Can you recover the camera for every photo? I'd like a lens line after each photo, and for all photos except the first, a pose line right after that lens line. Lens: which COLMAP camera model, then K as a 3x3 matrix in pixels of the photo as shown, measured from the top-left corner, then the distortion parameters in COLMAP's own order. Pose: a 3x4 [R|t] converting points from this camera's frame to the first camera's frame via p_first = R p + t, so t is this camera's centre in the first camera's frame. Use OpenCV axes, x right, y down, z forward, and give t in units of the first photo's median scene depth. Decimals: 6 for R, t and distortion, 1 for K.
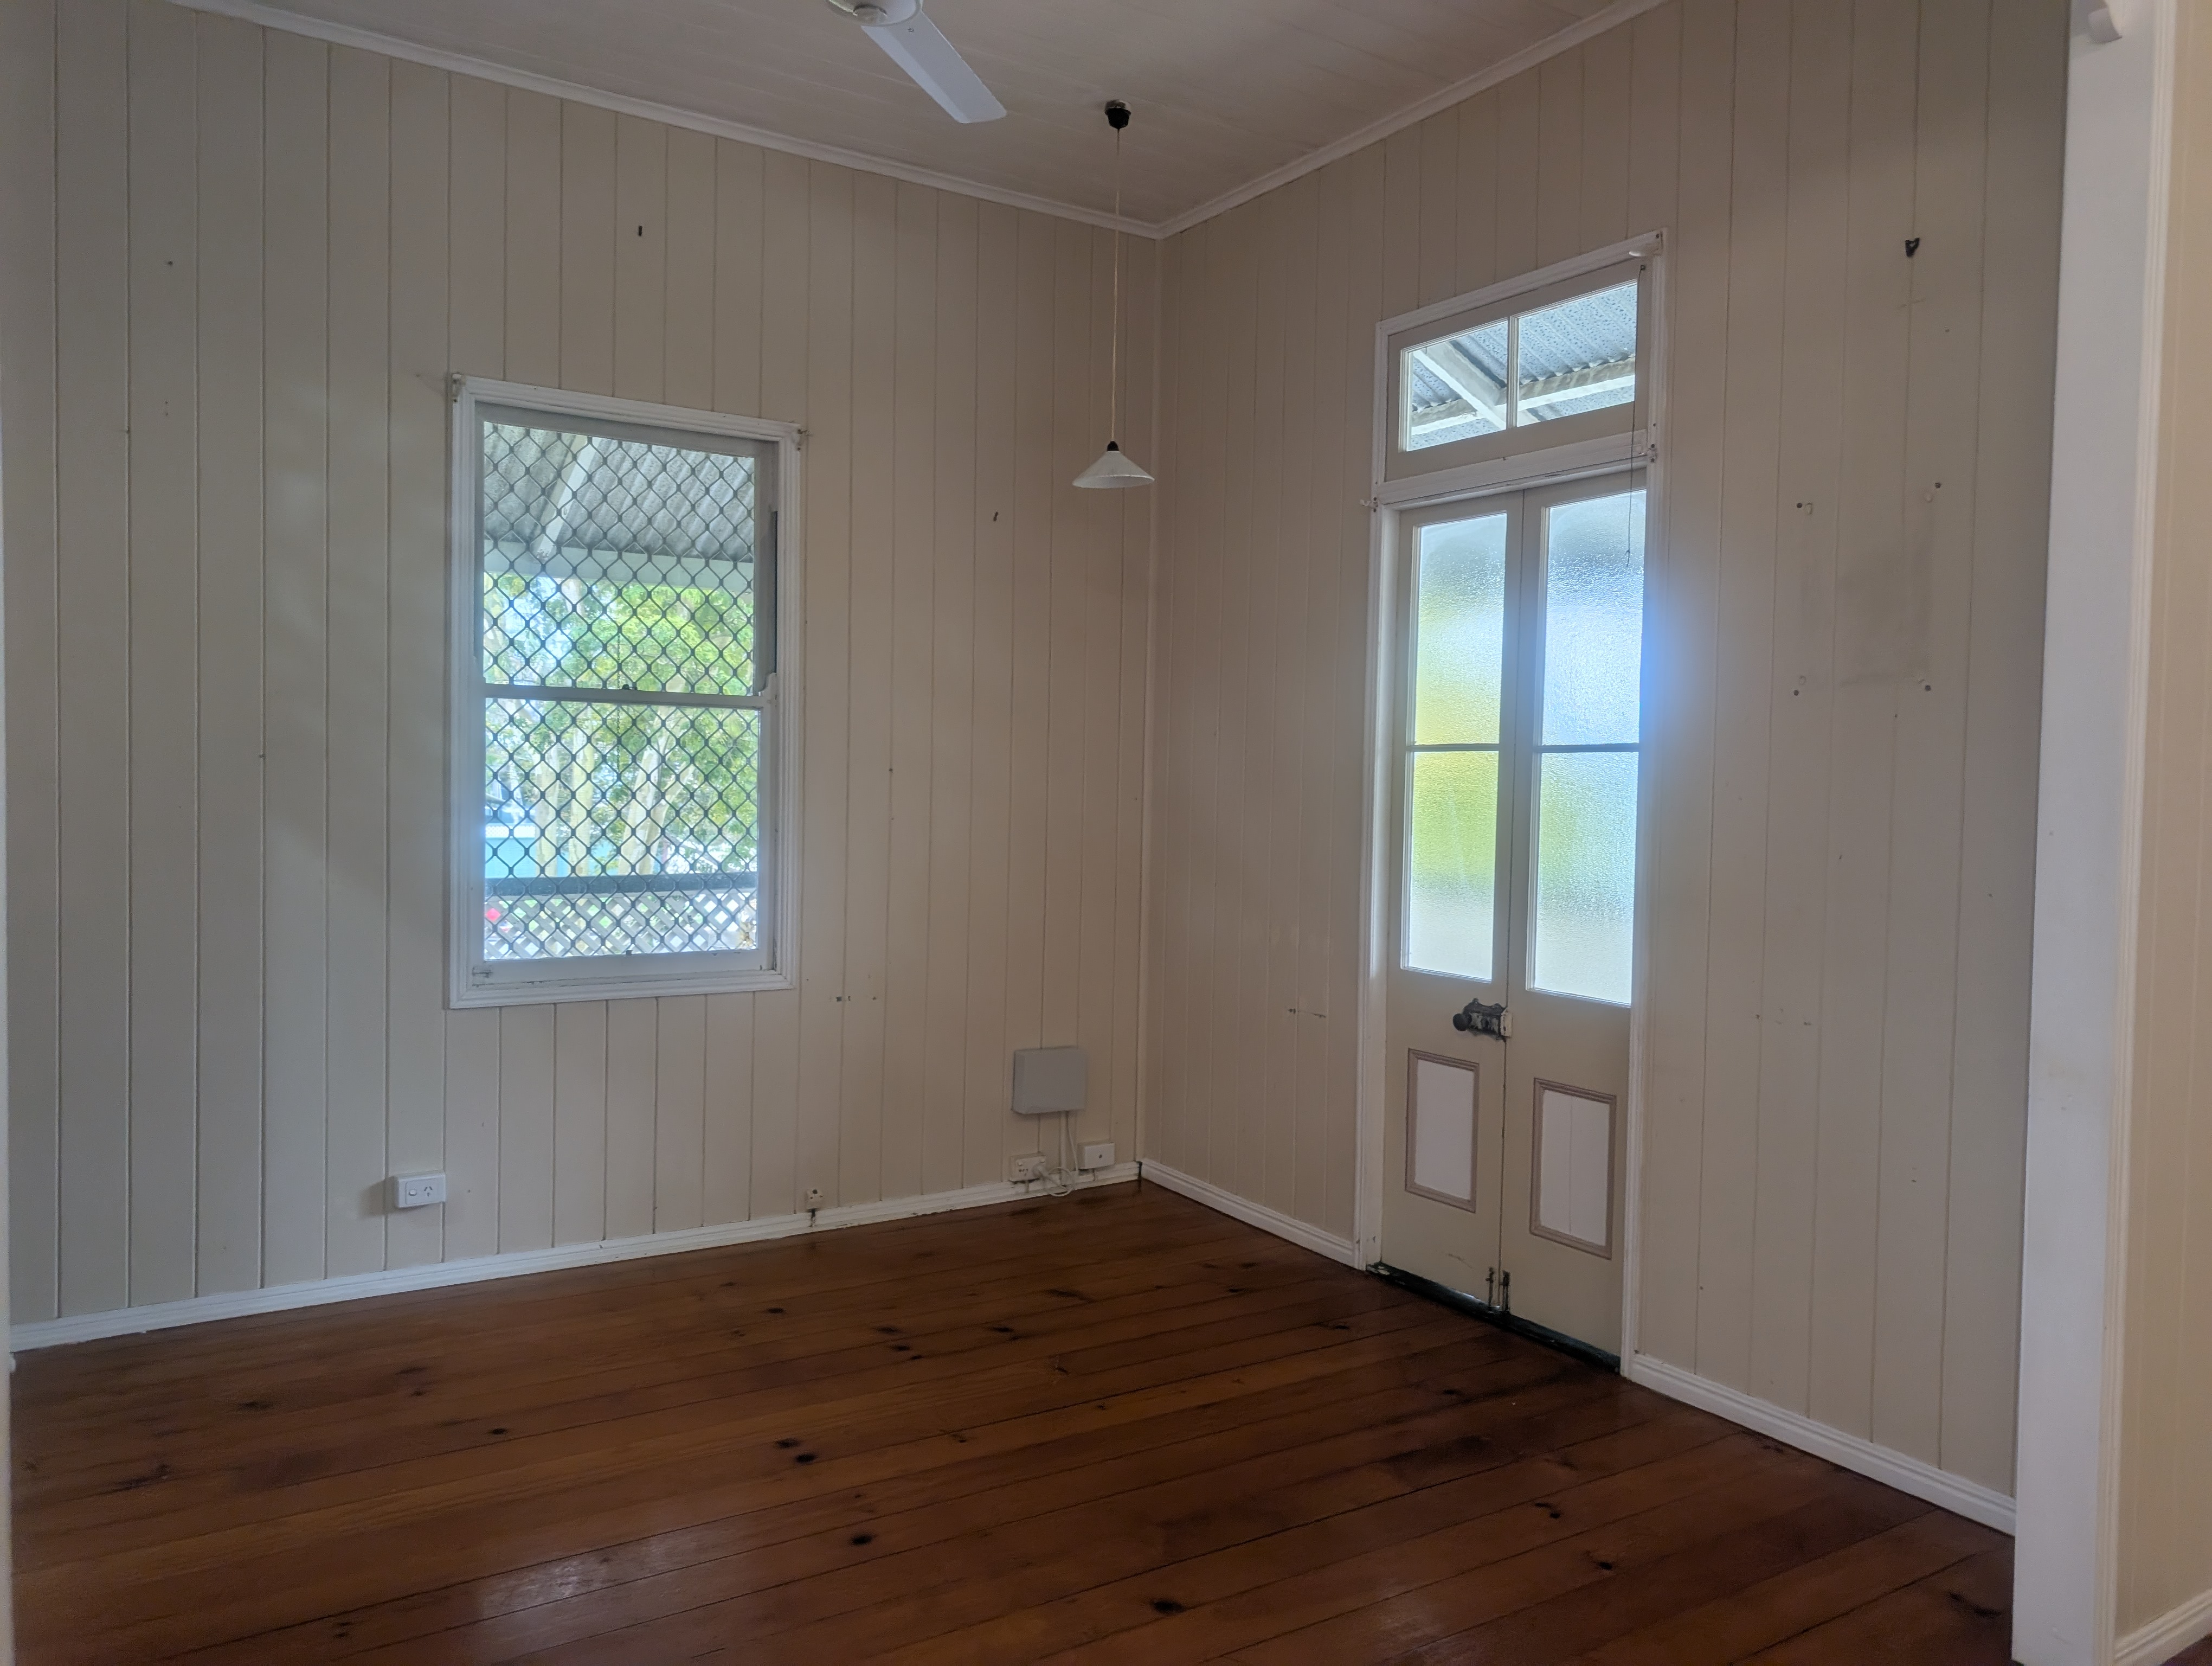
lens RADIAL K [[1599.3, 0, 1115.5], [0, 1599.3, 836.6], [0, 0, 1]] dist [0.042394, -0.030061]
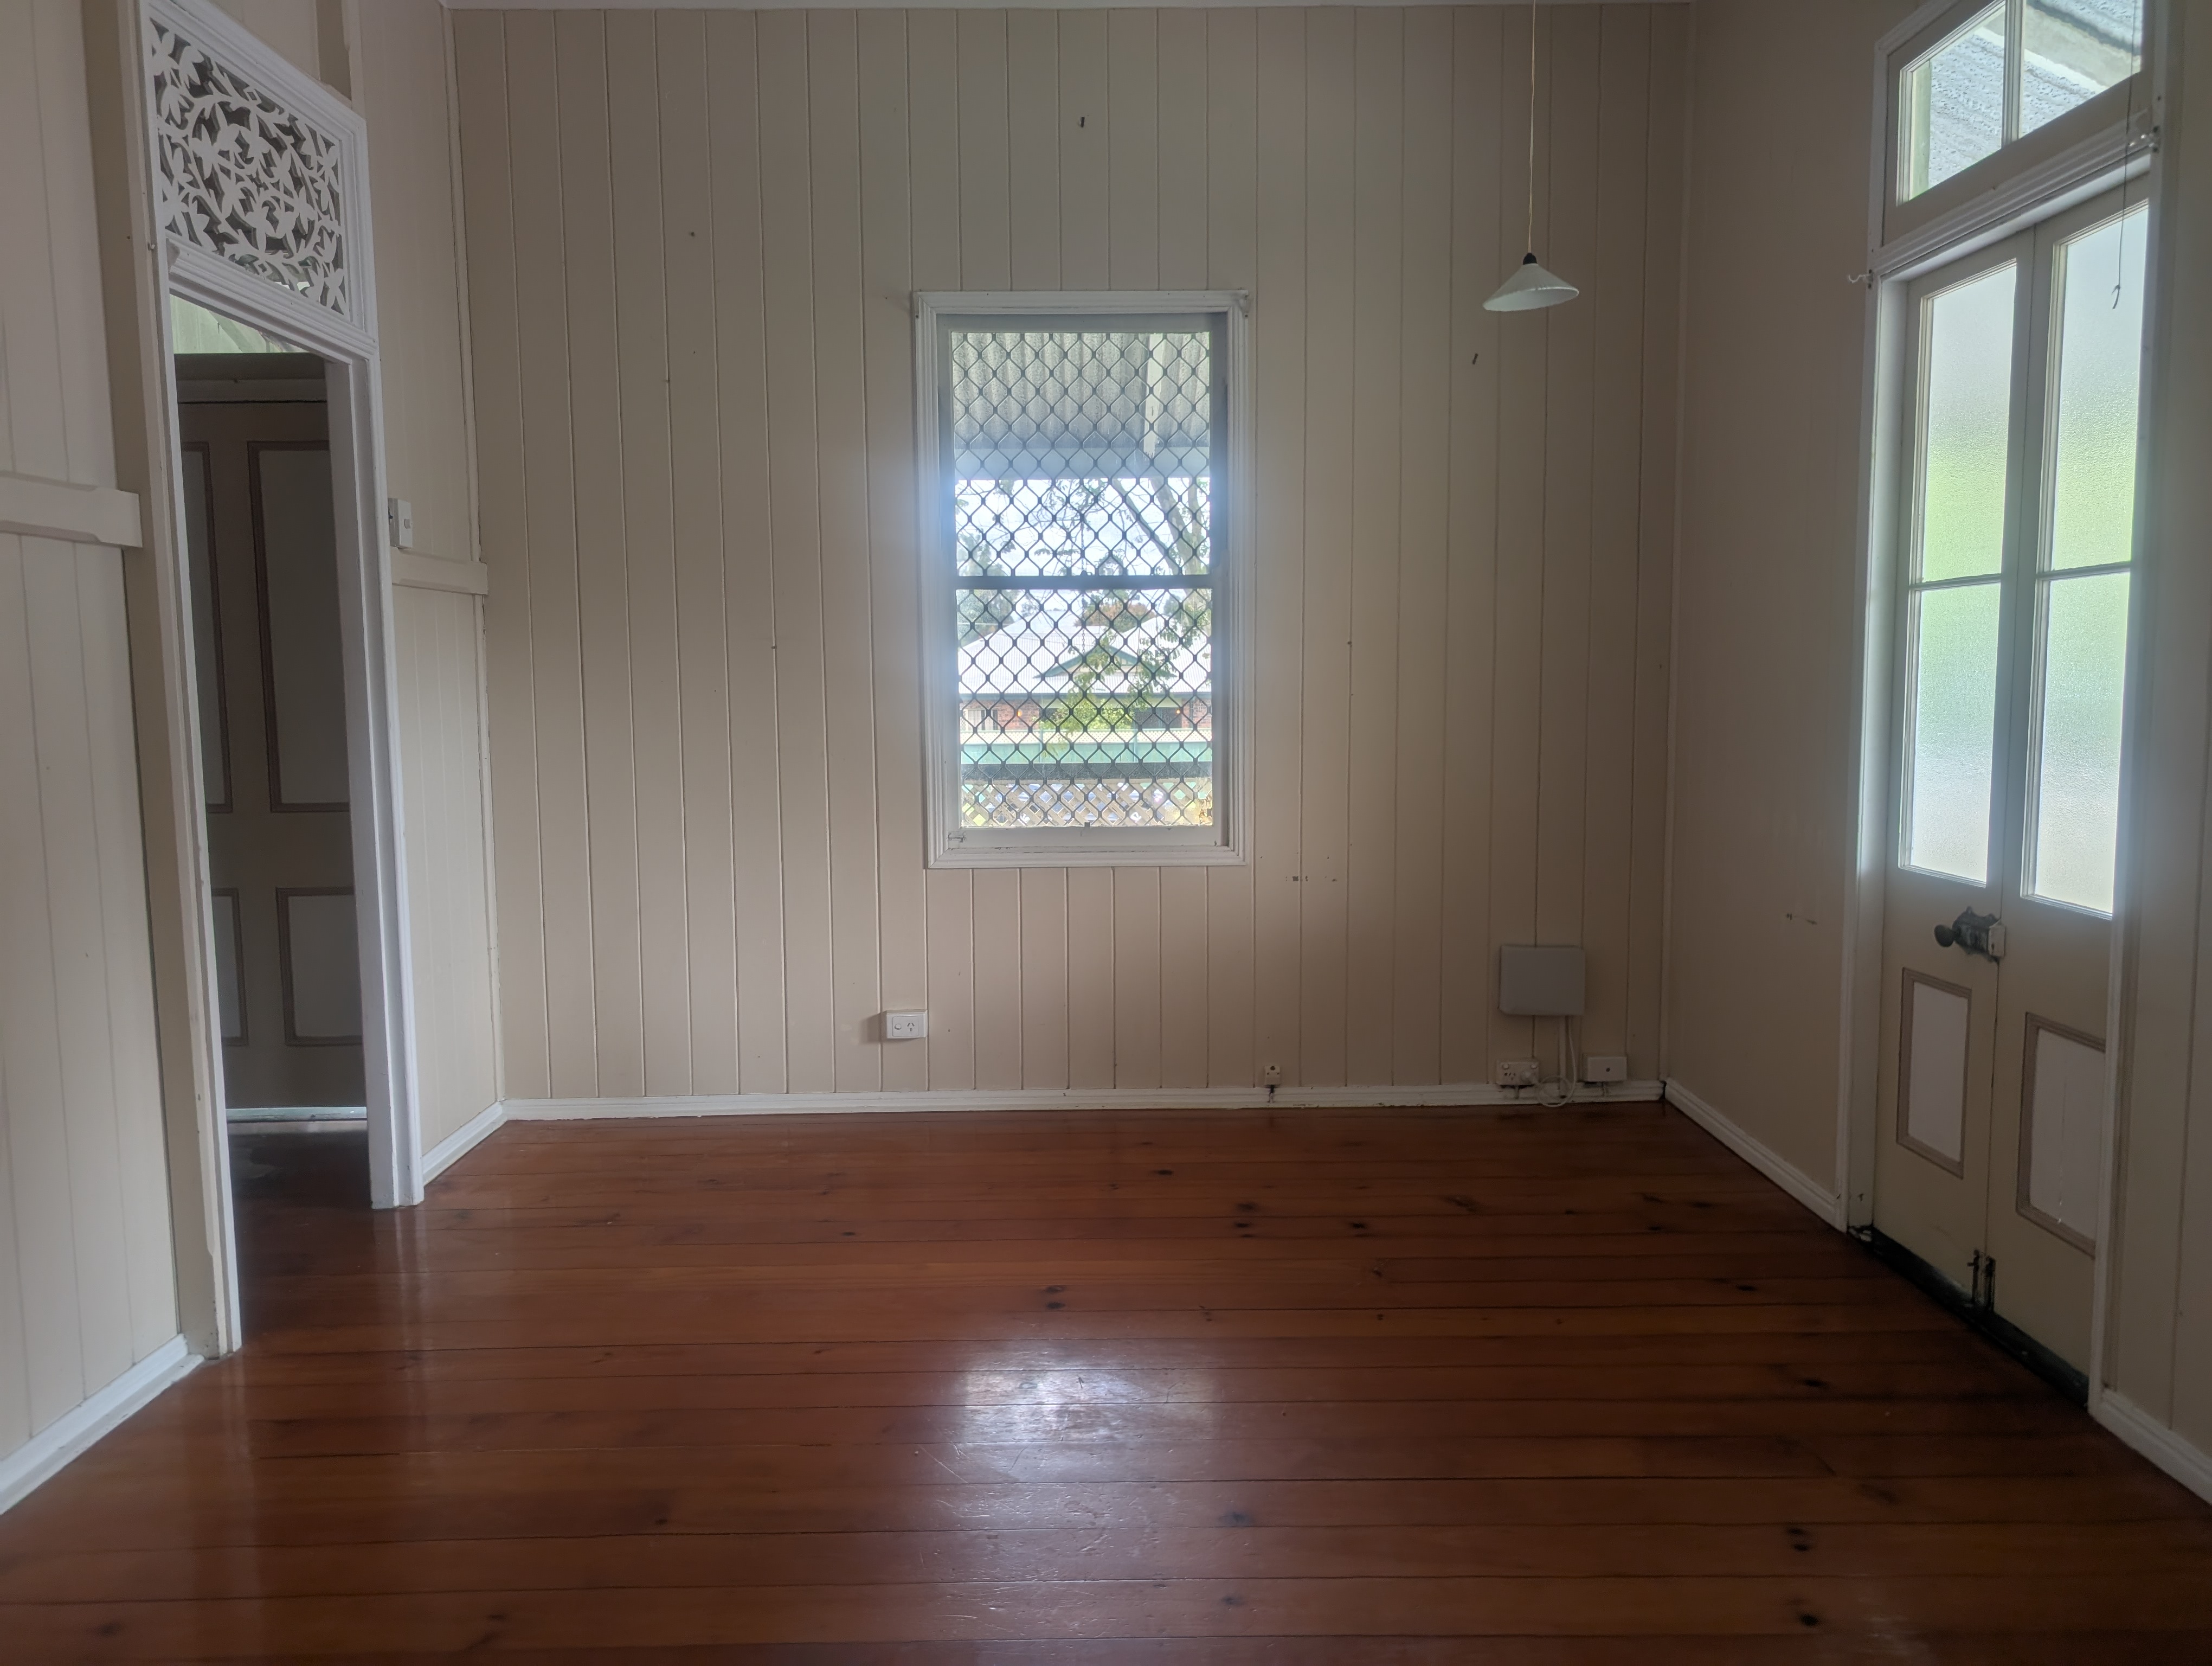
lens RADIAL K [[1599.3, 0, 1104.5], [0, 1599.3, 827.4], [0, 0, 1]] dist [0.042394, -0.030061]
pose [[0.848619, 0.024112, -0.528455, 0.269857], [0.005320, 0.998521, 0.054103, 0.017663], [0.528978, -0.048724, 0.847235, 0.114849]]
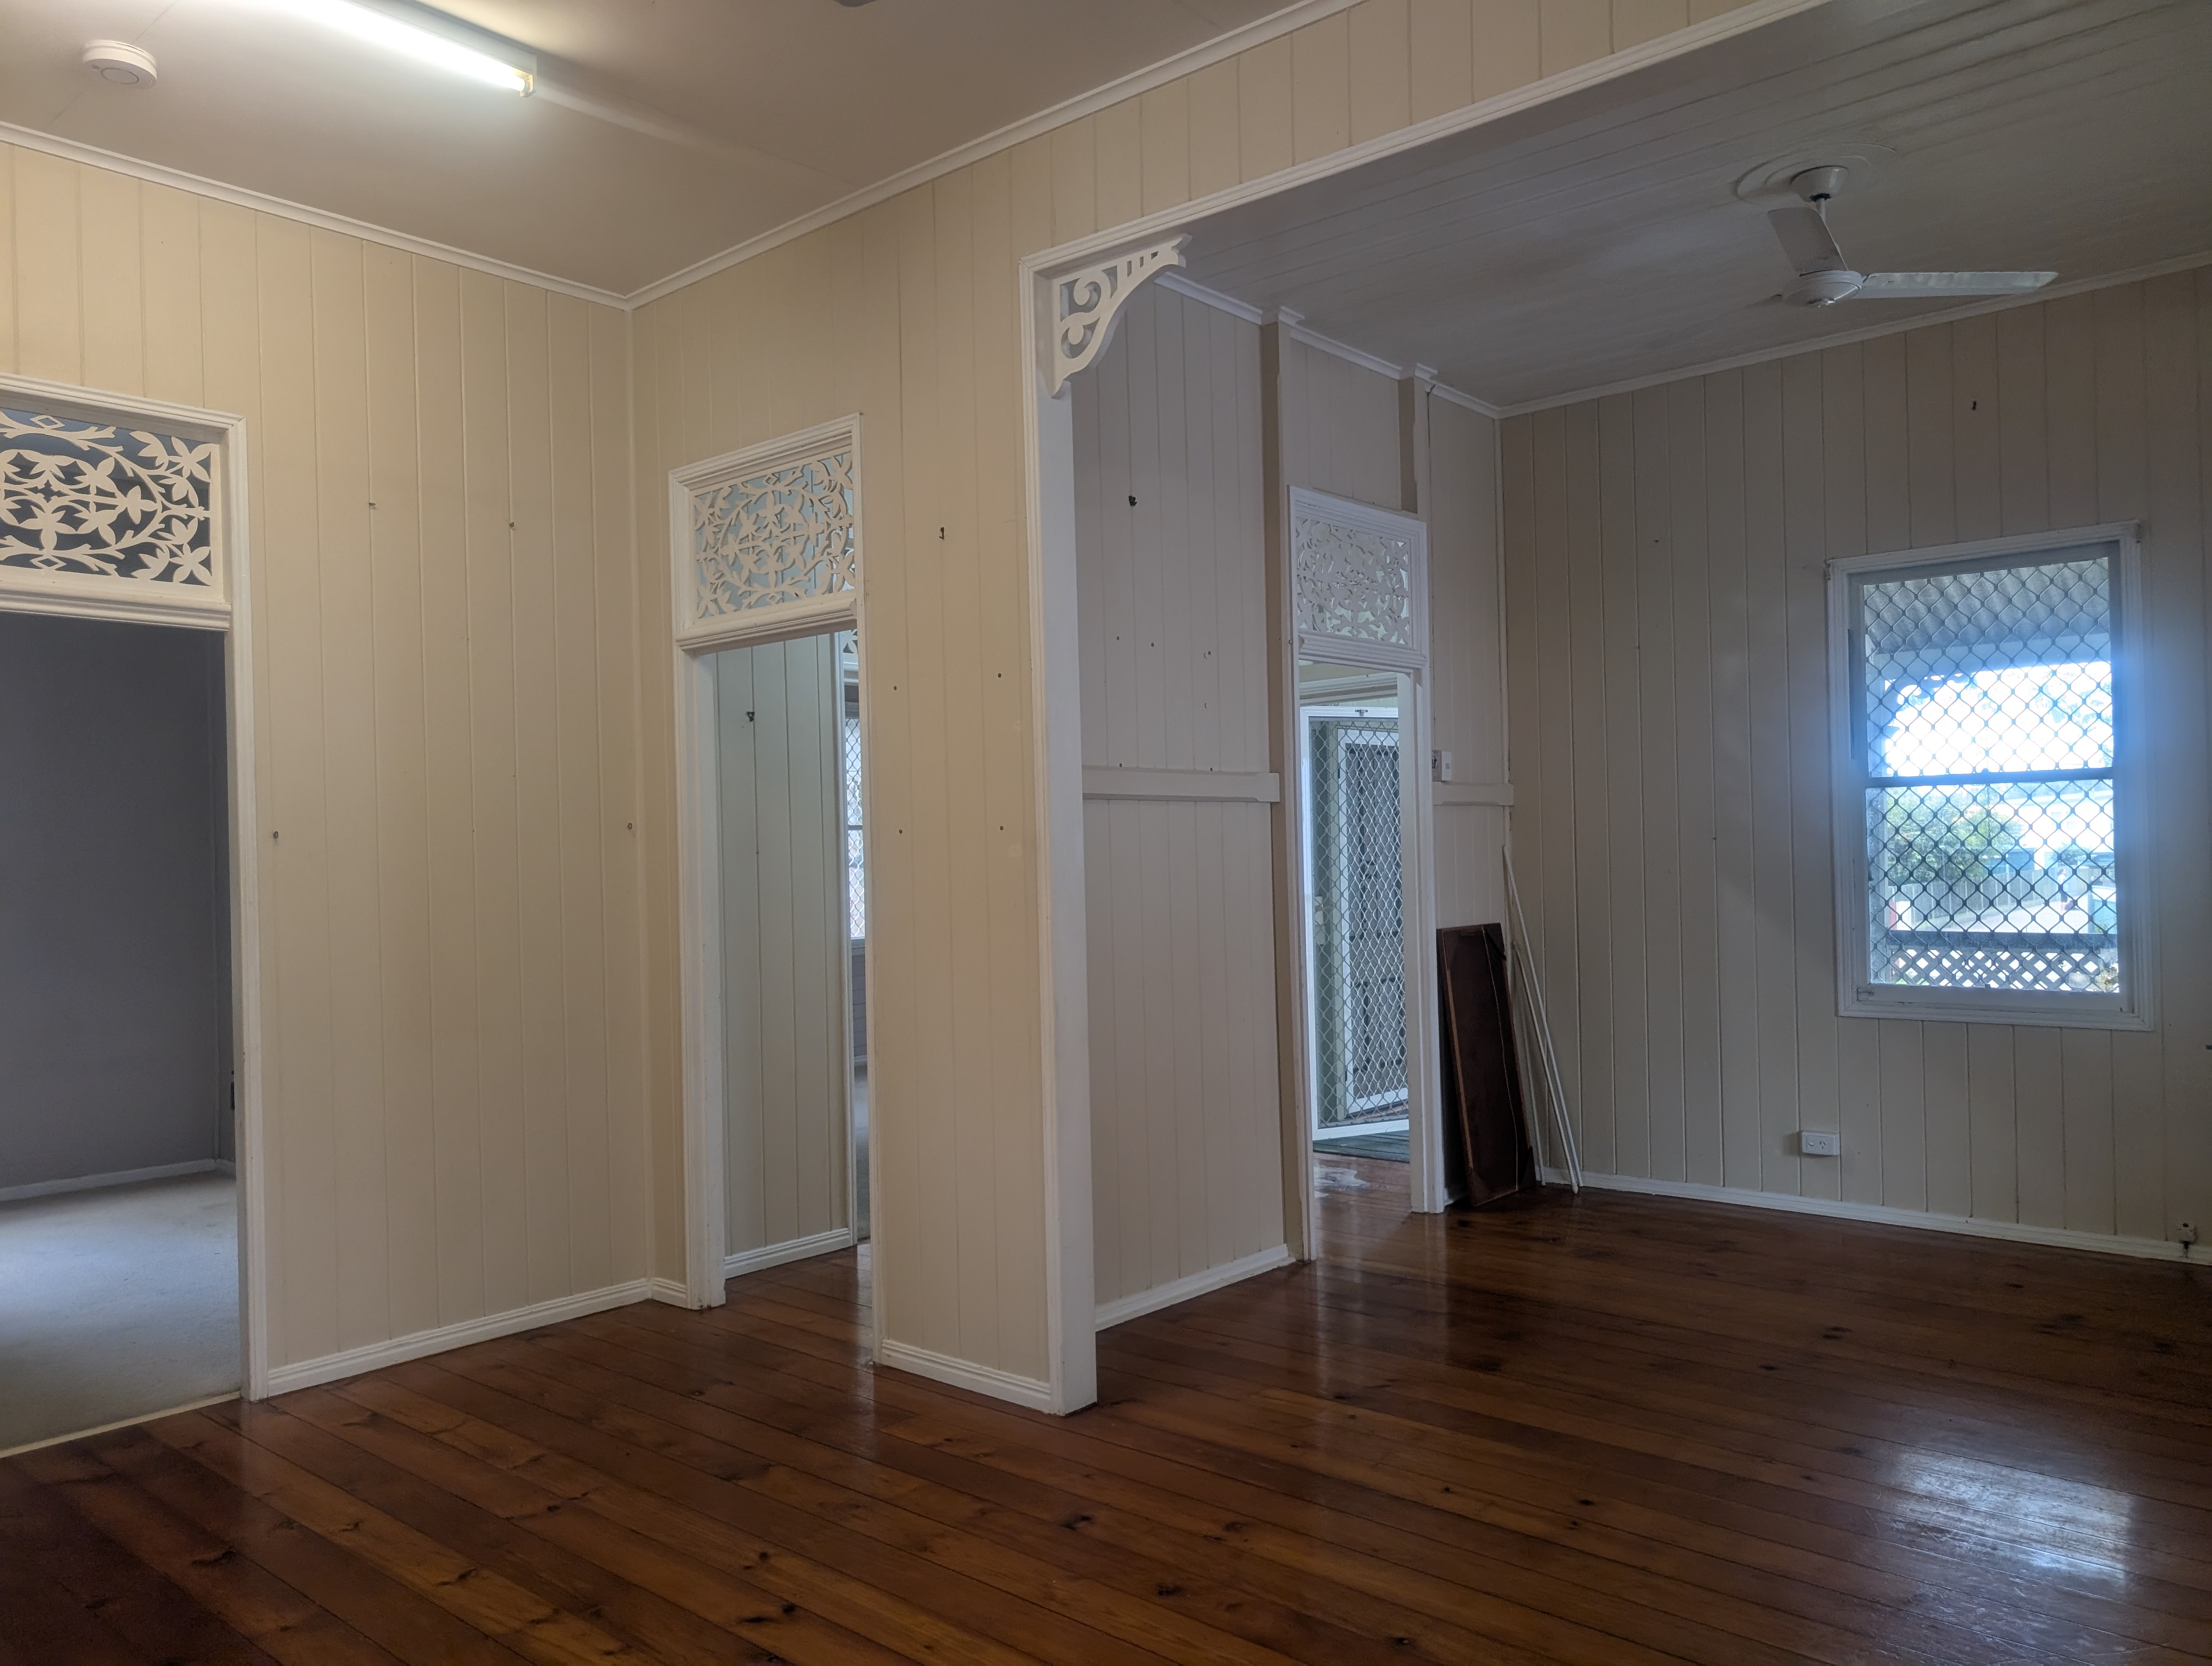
lens RADIAL K [[1599.3, 0, 1094.6], [0, 1599.3, 844.5], [0, 0, 1]] dist [0.042394, -0.030061]
pose [[0.284757, -0.030723, -0.958107, 0.702859], [-0.007442, 0.999385, -0.034258, 0.011675], [0.958571, 0.016885, 0.284353, -0.005421]]
